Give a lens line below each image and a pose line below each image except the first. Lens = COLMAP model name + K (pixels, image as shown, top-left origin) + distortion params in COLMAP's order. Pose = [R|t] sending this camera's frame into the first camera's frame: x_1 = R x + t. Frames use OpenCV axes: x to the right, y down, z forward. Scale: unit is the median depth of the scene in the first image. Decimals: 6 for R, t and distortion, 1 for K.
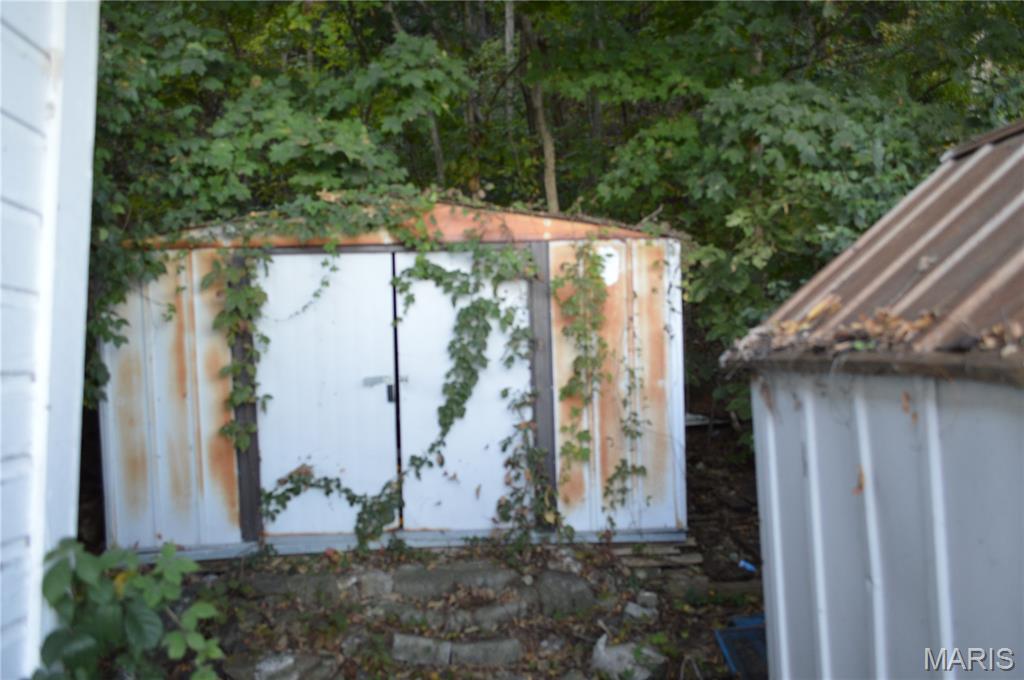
lens RADIAL K [[819.1, 0, 509.9], [0, 819.1, 343.0], [0, 0, 1]] dist [-0.002899, 0.011123]
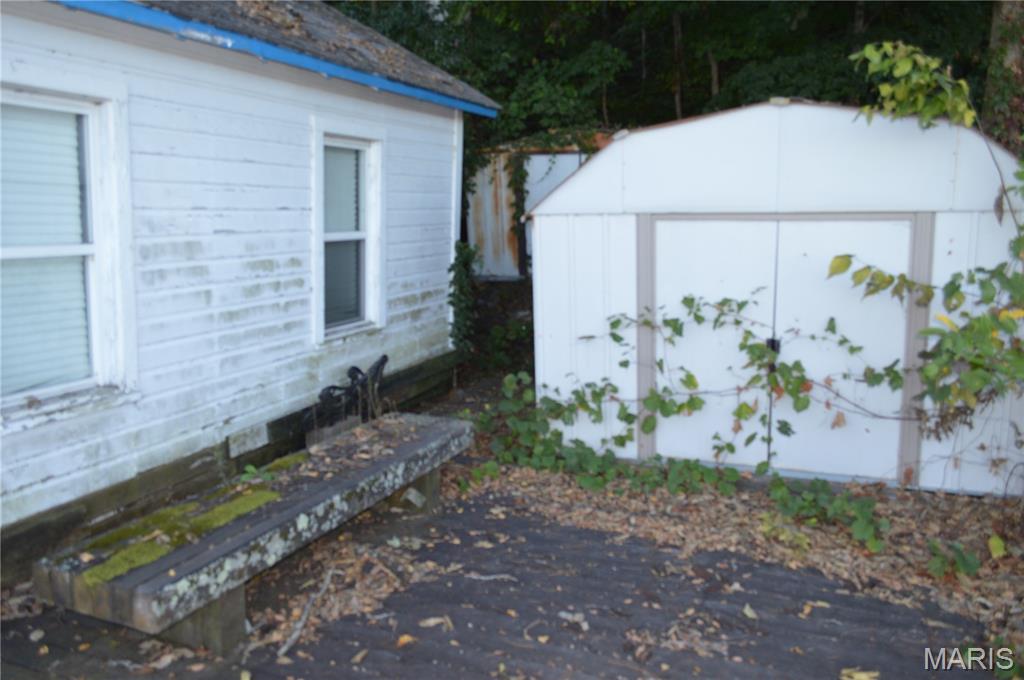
lens RADIAL K [[819.1, 0, 510.5], [0, 819.1, 337.7], [0, 0, 1]] dist [-0.002899, 0.011123]
pose [[0.912615, 0.088223, -0.399188, 0.657311], [-0.003878, 0.978262, 0.207336, -0.083203], [0.408802, -0.187669, 0.893119, -1.260329]]
